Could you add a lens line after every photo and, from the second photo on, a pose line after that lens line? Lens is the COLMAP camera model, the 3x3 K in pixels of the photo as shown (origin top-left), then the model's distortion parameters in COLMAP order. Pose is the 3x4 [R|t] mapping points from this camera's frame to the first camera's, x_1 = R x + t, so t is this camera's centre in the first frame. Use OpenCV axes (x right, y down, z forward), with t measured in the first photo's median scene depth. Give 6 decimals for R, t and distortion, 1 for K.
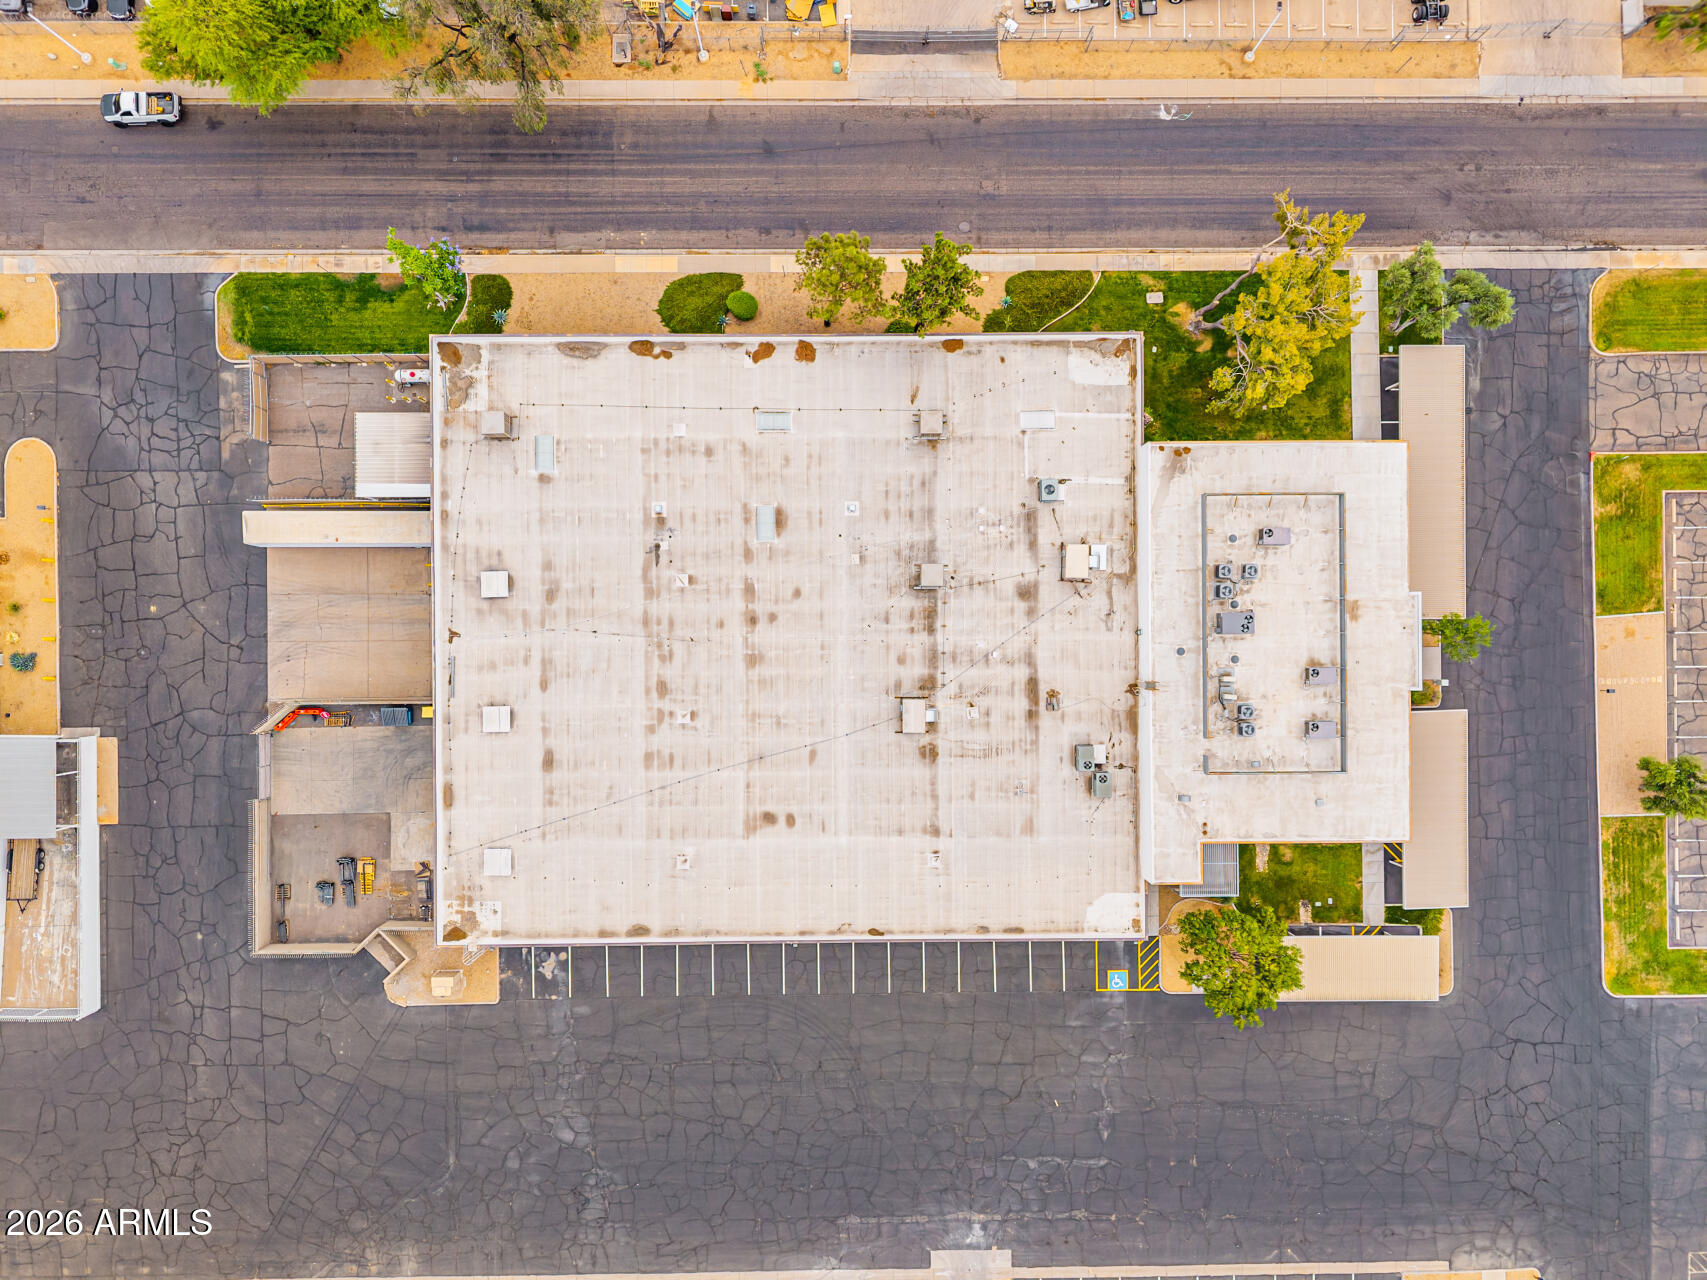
lens RADIAL K [[1149.7, 0, 849.1], [0, 1149.7, 644.3], [0, 0, 1]] dist [0.002366, -0.006844]
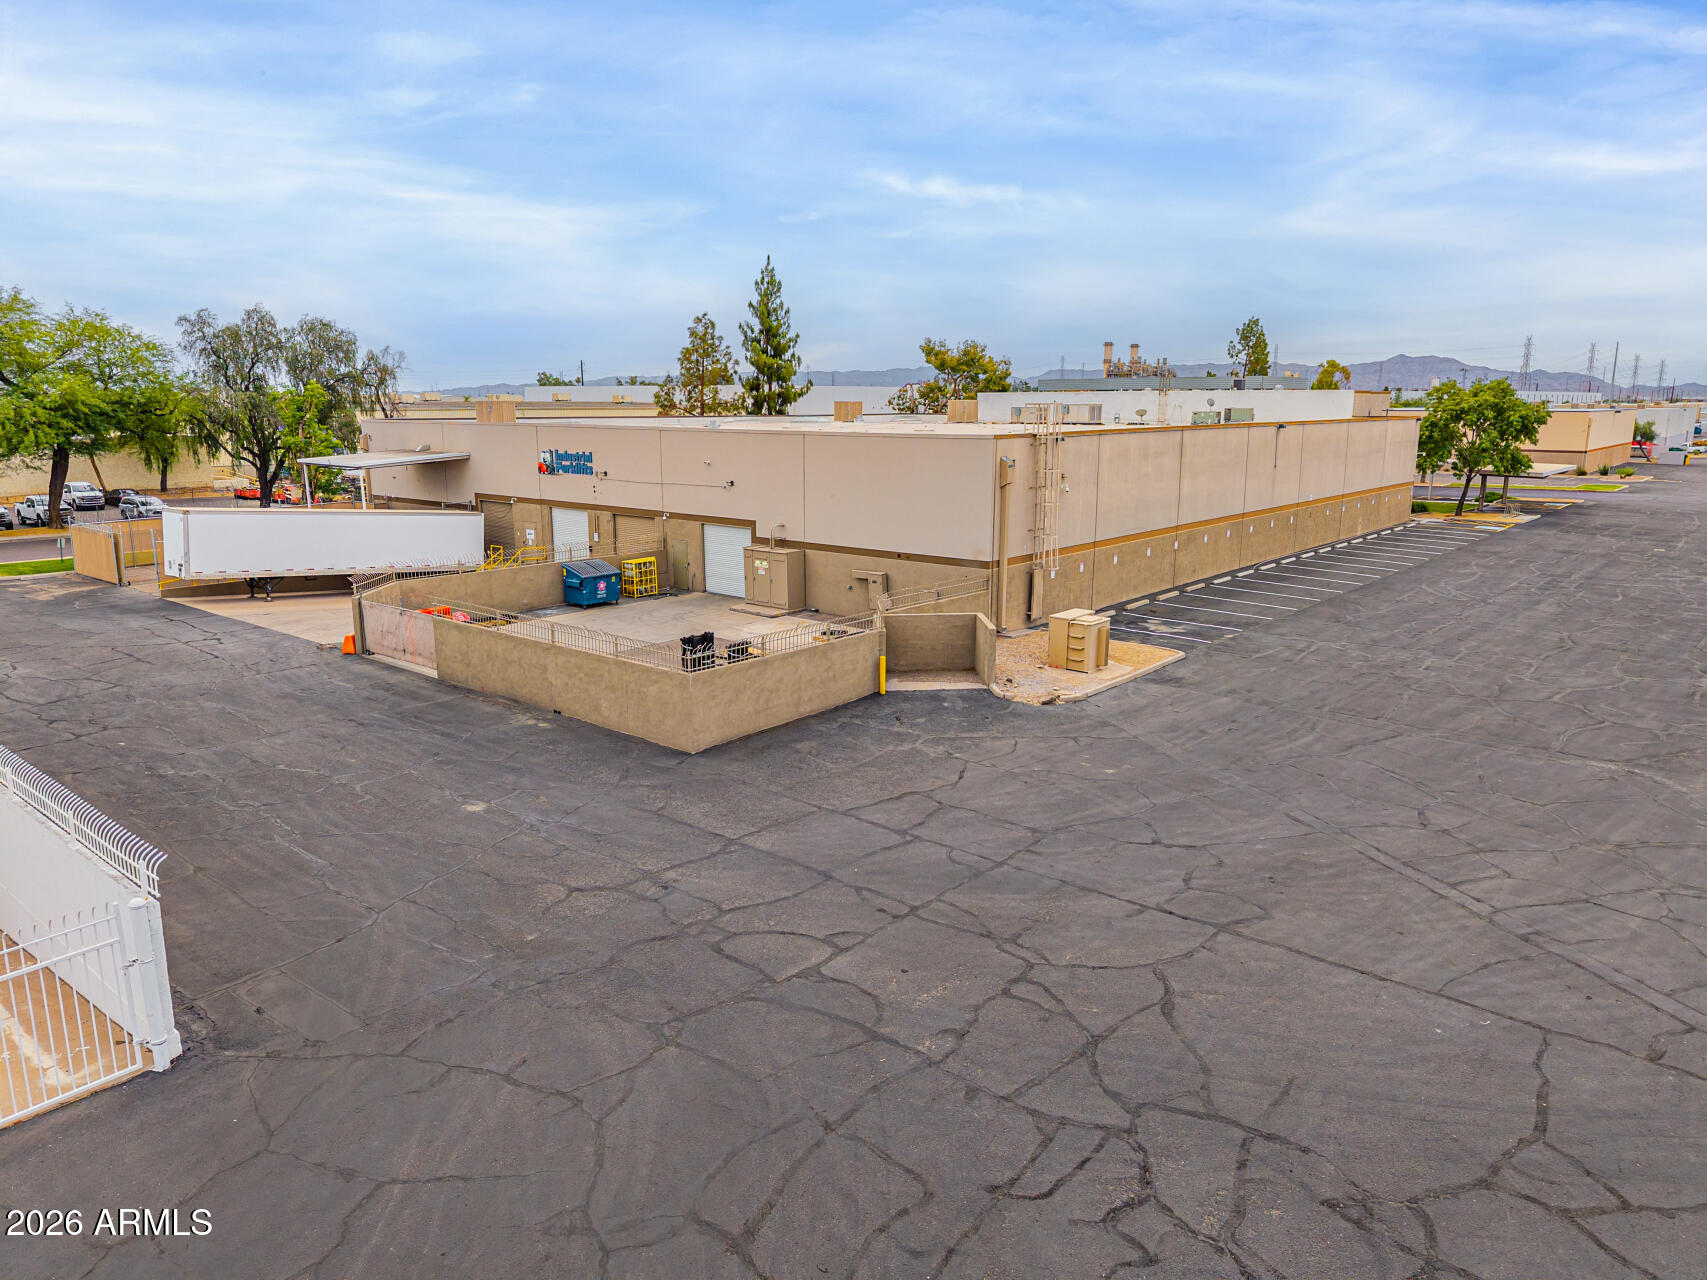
lens RADIAL K [[1140.2, 0, 855.0], [0, 1140.2, 648.8], [0, 0, 1]] dist [0.048849, -0.057802]
pose [[0.653411, -0.172980, 0.736975, -0.705020], [0.756970, 0.140096, -0.638256, 0.494889], [0.007159, 0.974911, 0.222481, 0.907665]]
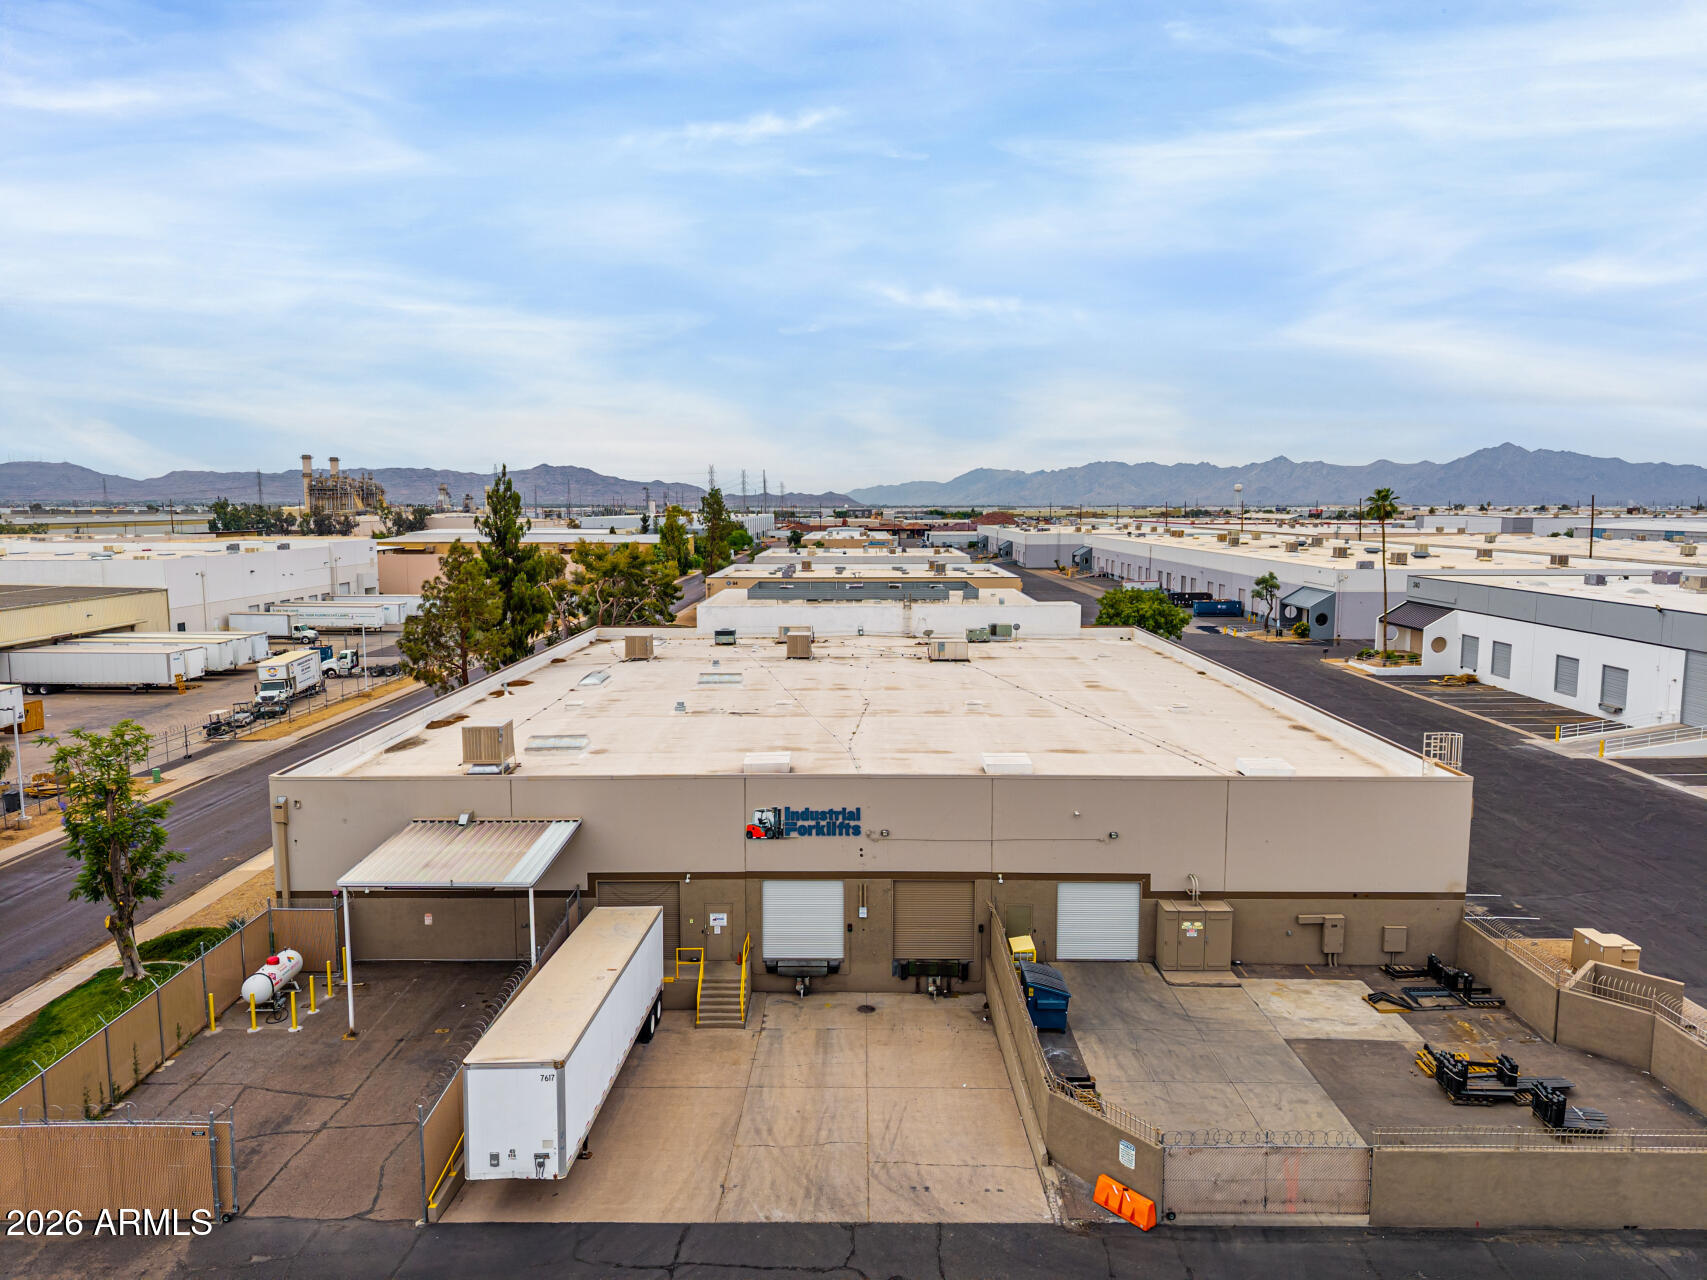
lens RADIAL K [[1138.8, 0, 852.4], [0, 1138.8, 635.2], [0, 0, 1]] dist [0.044011, -0.048326]
pose [[0.016452, -0.128037, 0.991633, -0.796850], [0.999862, -0.000013, -0.016590, -0.001383], [0.002137, 0.991769, 0.128019, 0.807289]]
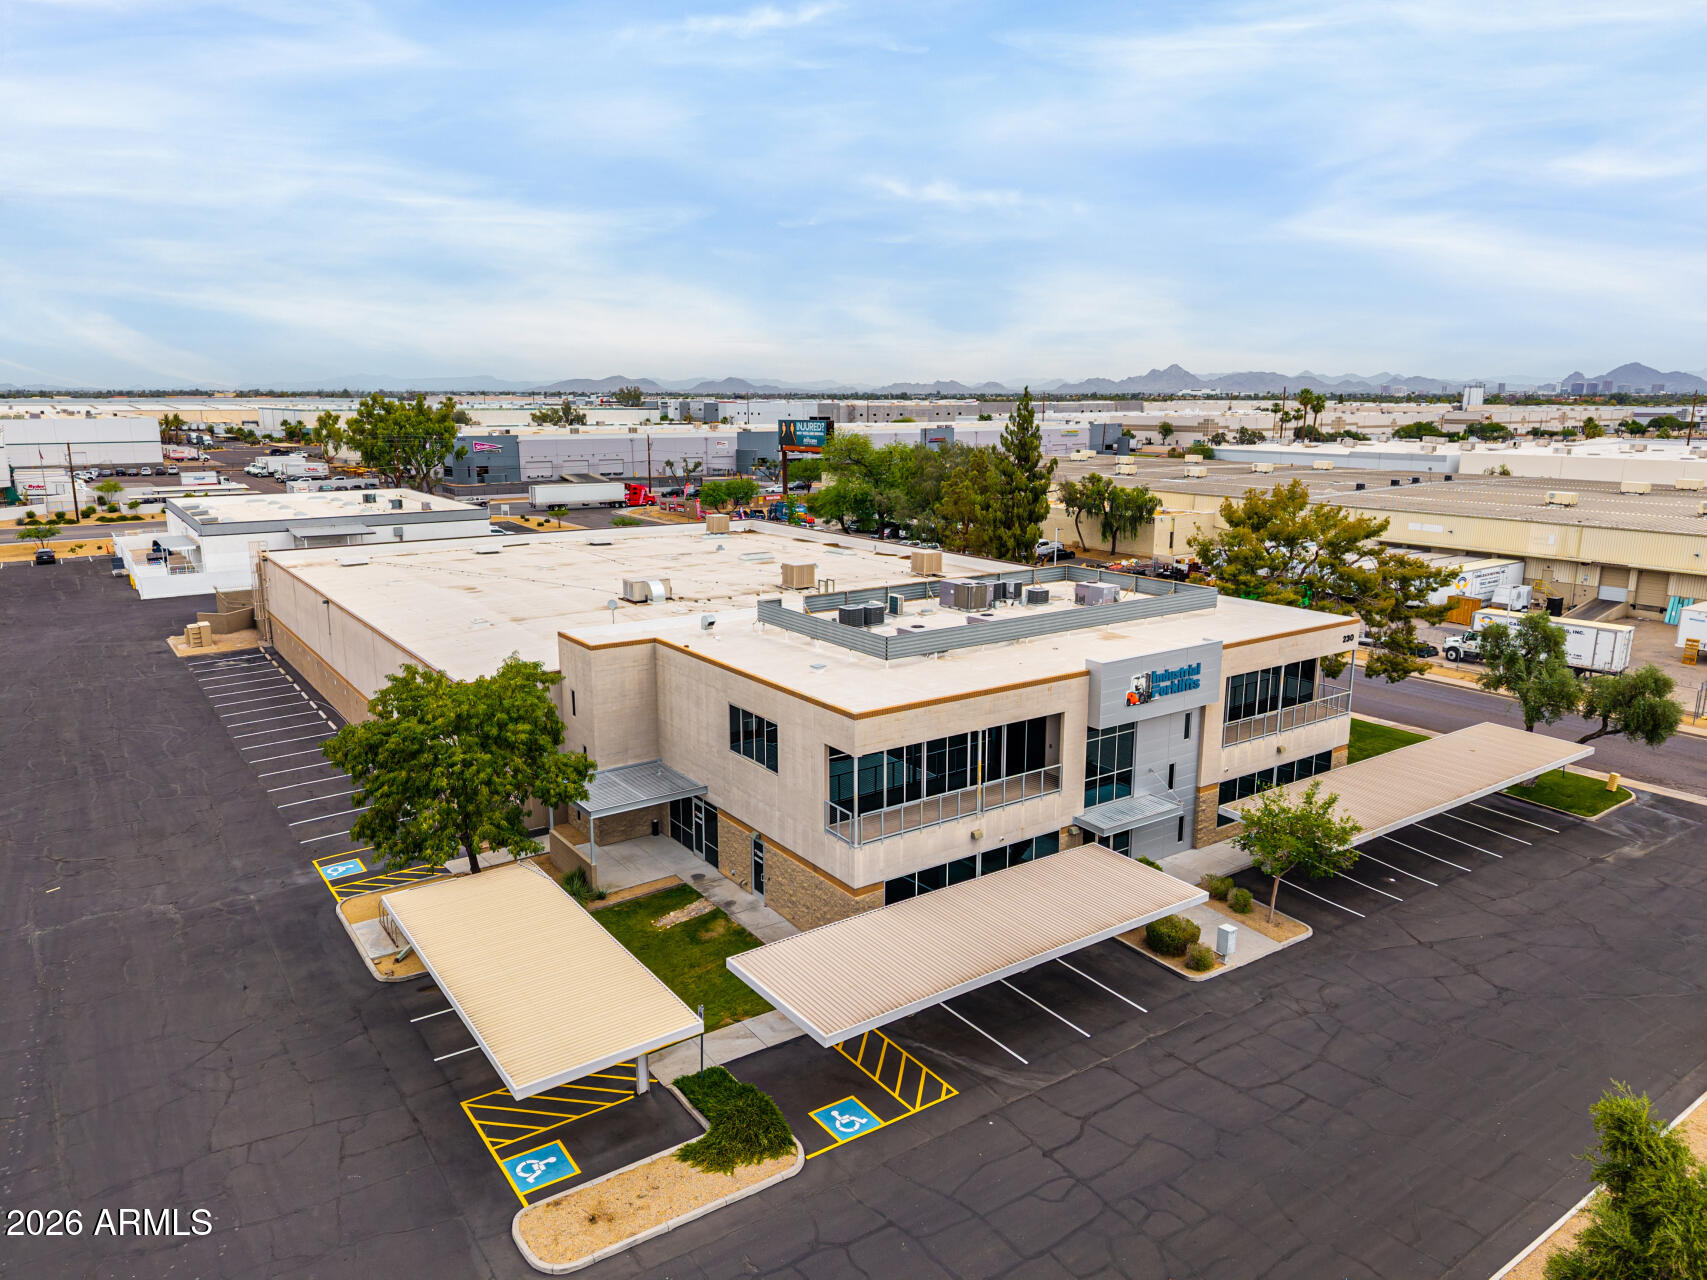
lens RADIAL K [[1132.1, 0, 856.8], [0, 1132.1, 633.6], [0, 0, 1]] dist [0.087377, -0.123538]
pose [[-0.568158, -0.179524, 0.803099, -0.657500], [0.822905, -0.118155, 0.555757, -0.415718], [-0.004881, 0.976632, 0.214862, 0.817674]]
